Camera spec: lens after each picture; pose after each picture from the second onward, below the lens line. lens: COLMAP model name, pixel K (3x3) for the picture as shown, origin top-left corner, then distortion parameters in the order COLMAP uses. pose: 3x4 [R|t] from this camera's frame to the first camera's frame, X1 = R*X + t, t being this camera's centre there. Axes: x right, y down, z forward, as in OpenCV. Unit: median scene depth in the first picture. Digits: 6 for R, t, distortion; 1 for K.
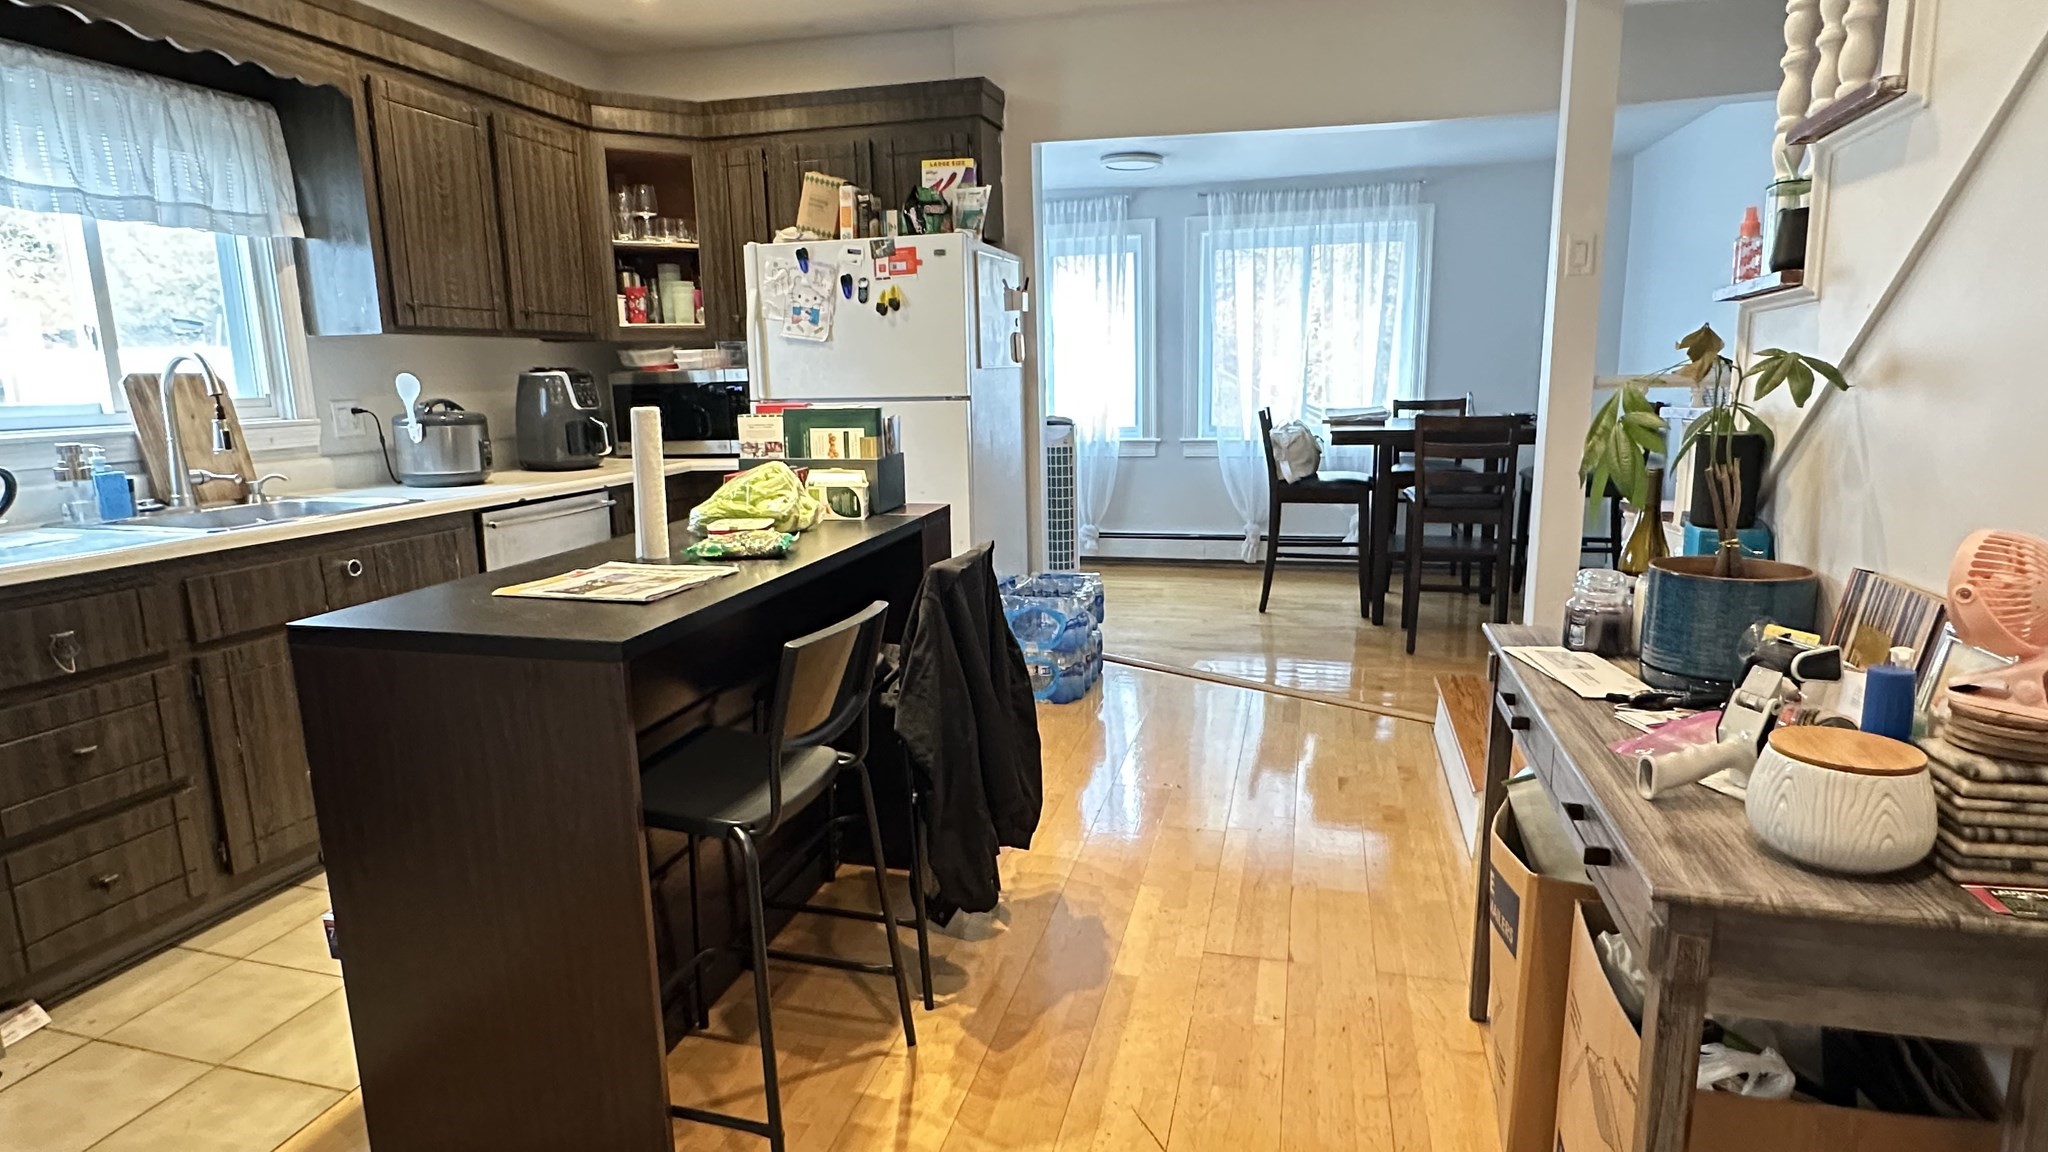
lens RADIAL K [[1104.7, 0, 1027.1], [0, 1104.7, 580.0], [0, 0, 1]] dist [0.007624, -0.005224]
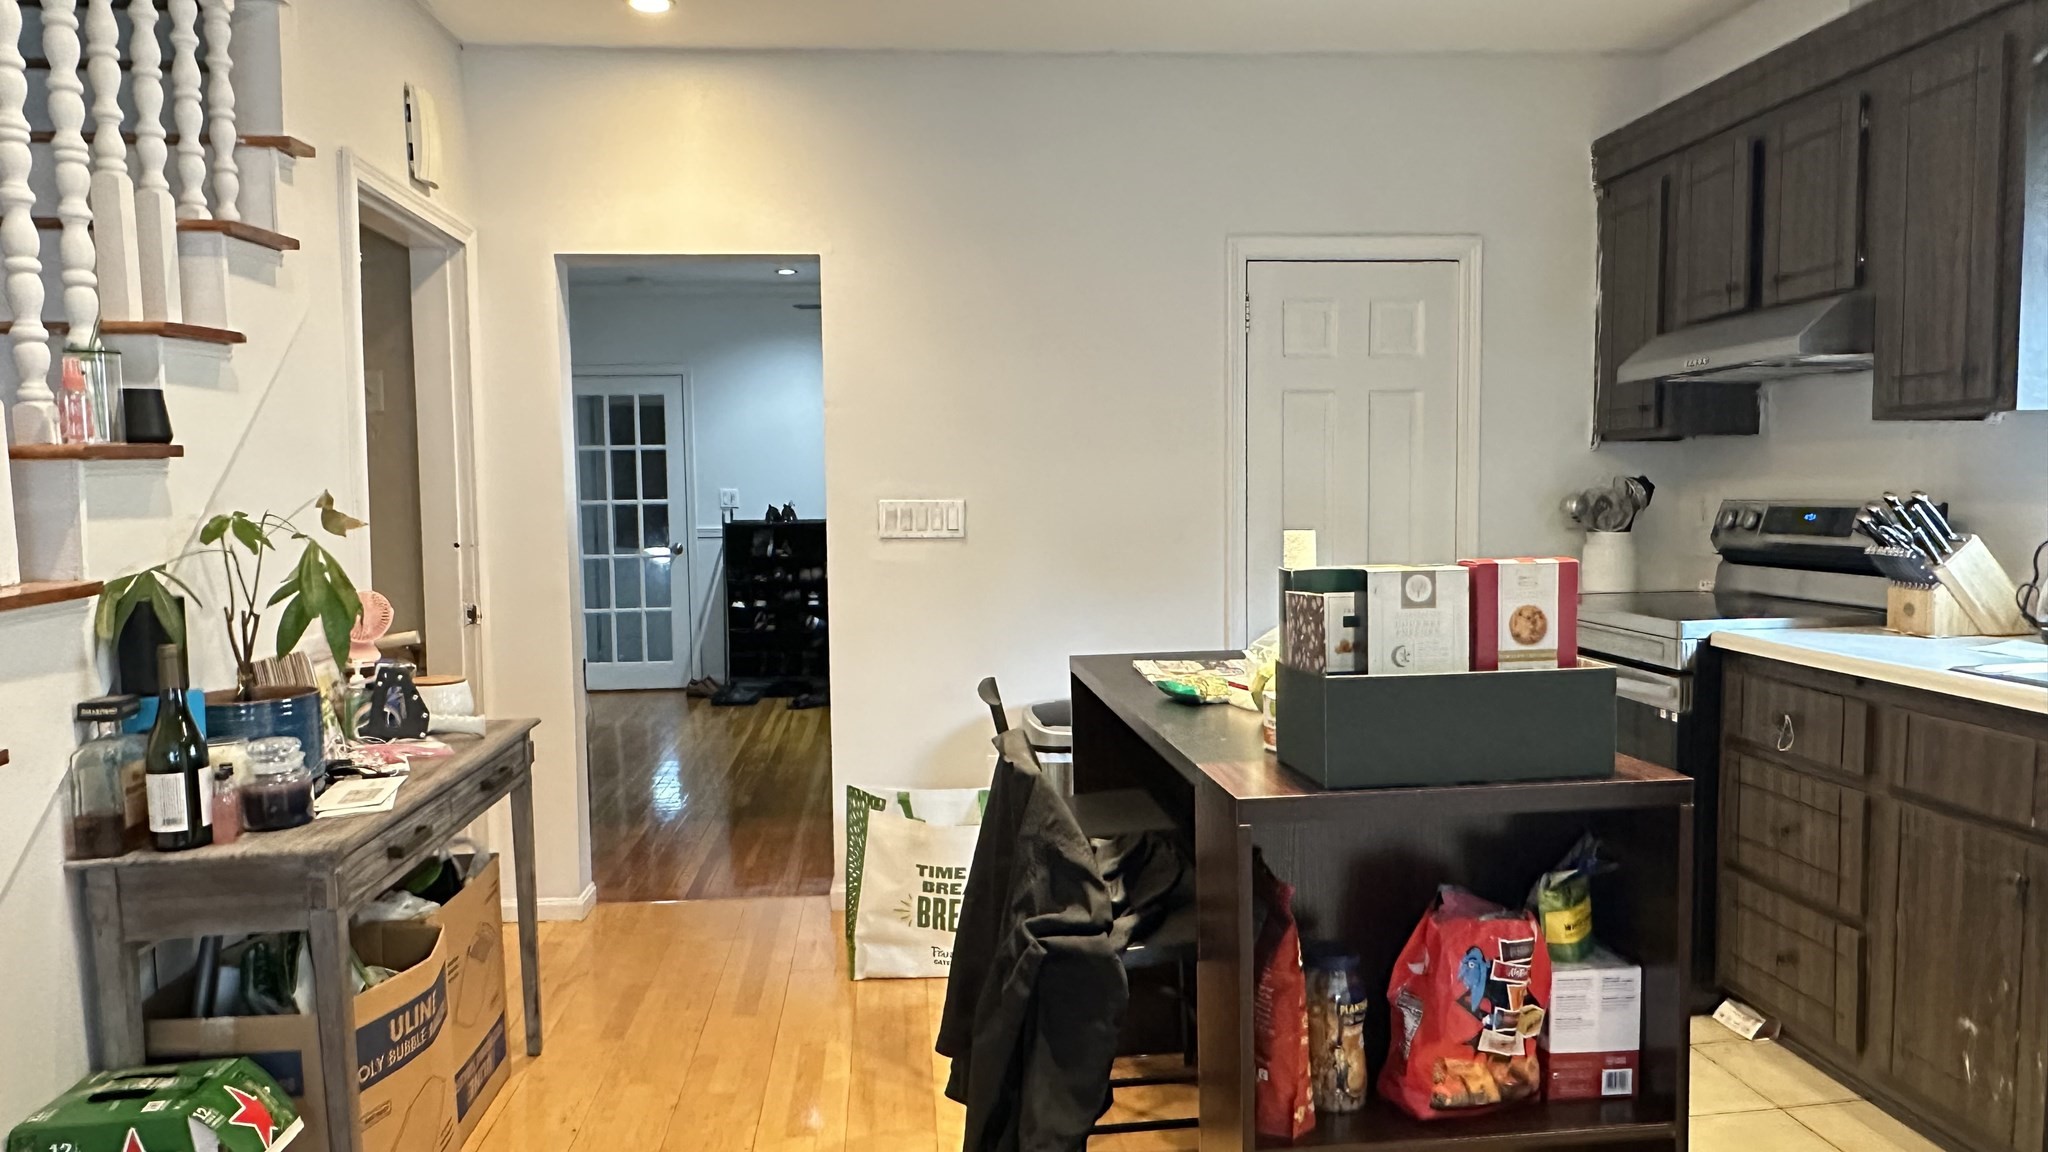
lens RADIAL K [[1319.9, 0, 1028.1], [0, 1319.9, 585.9], [0, 0, 1]] dist [-0.000858, 0.006499]
pose [[-0.935858, 0.063382, -0.346631, 0.155107], [-0.029200, 0.966359, 0.255535, -0.232546], [0.351167, 0.249265, -0.902524, 1.148173]]
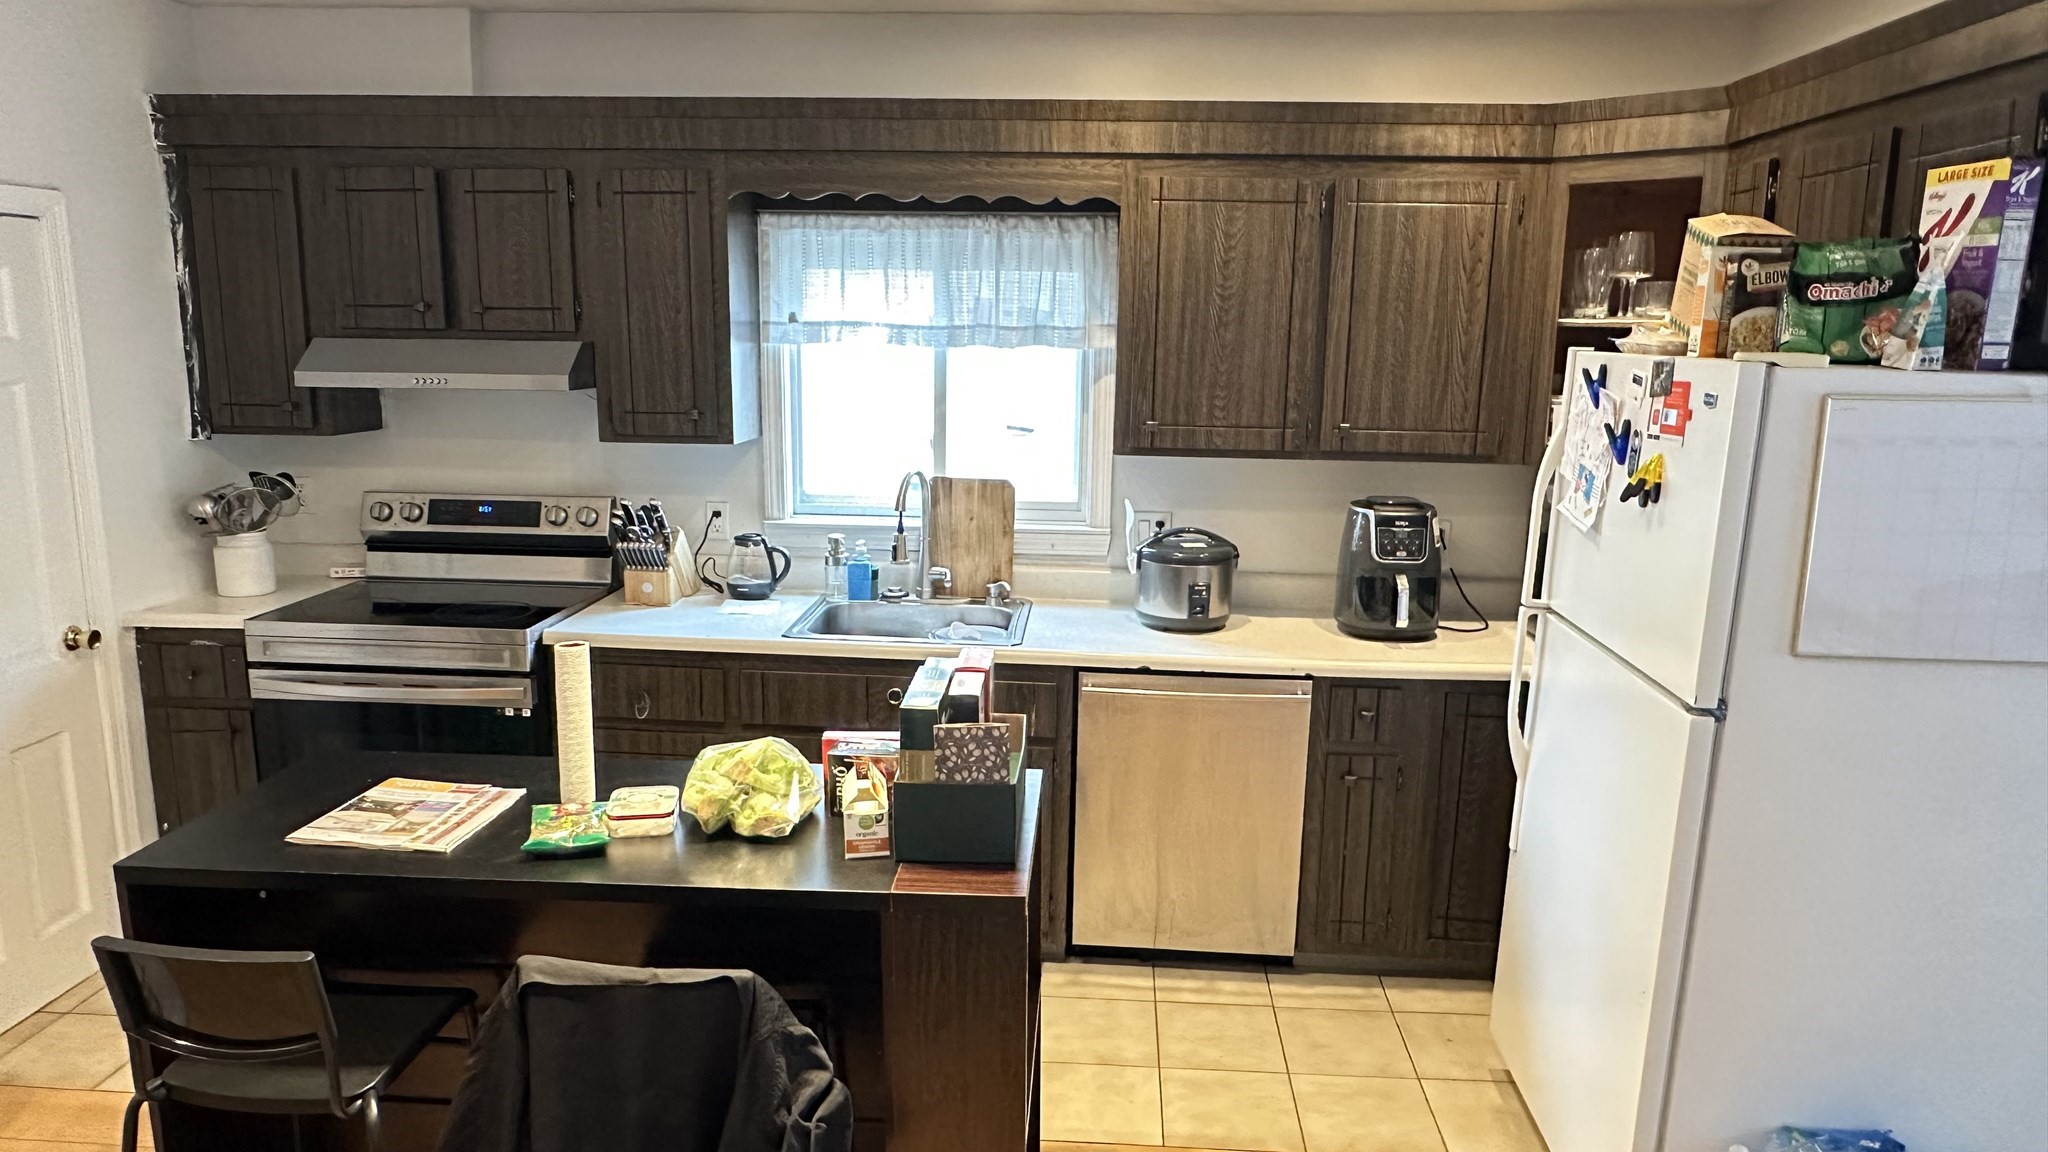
lens RADIAL K [[1319.9, 0, 1017.7], [0, 1319.9, 580.6], [0, 0, 1]] dist [-0.000858, 0.006499]
pose [[0.185751, 0.215508, -0.958672, 0.450221], [-0.203064, 0.963009, 0.177138, -0.282132], [0.961385, 0.161769, 0.222642, 0.653115]]
